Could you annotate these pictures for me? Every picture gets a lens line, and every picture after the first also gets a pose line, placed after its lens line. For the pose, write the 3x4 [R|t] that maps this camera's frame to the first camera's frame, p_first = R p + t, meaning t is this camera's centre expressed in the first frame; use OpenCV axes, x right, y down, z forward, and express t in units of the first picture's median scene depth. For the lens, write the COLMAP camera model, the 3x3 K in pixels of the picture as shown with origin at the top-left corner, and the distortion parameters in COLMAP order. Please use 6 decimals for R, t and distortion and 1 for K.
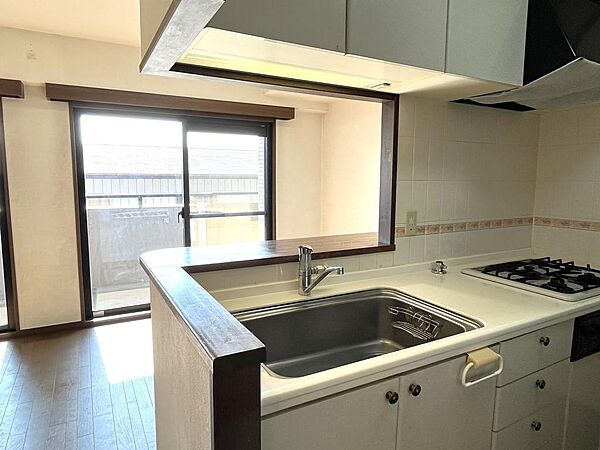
lens RADIAL K [[384.5, 0, 295.3], [0, 384.5, 226.0], [0, 0, 1]] dist [-0.031080, 0.001322]
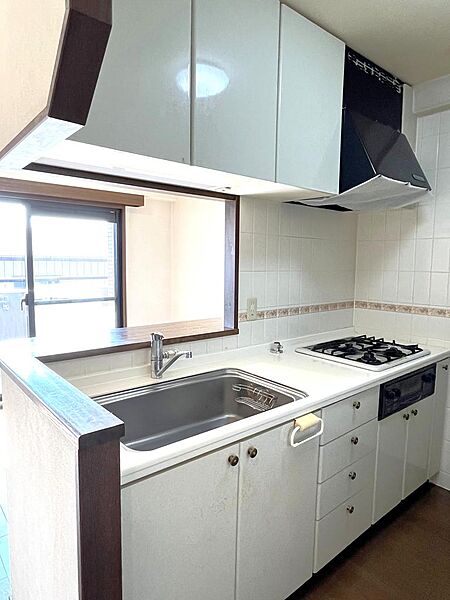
lens RADIAL K [[384.5, 0, 228.8], [0, 384.5, 294.4], [0, 0, 1]] dist [-0.031080, 0.001322]
pose [[0.977286, -0.011225, 0.211628, -0.003685], [0.018770, 0.999257, -0.033673, -0.015503], [-0.211092, 0.036880, 0.976770, -0.104039]]
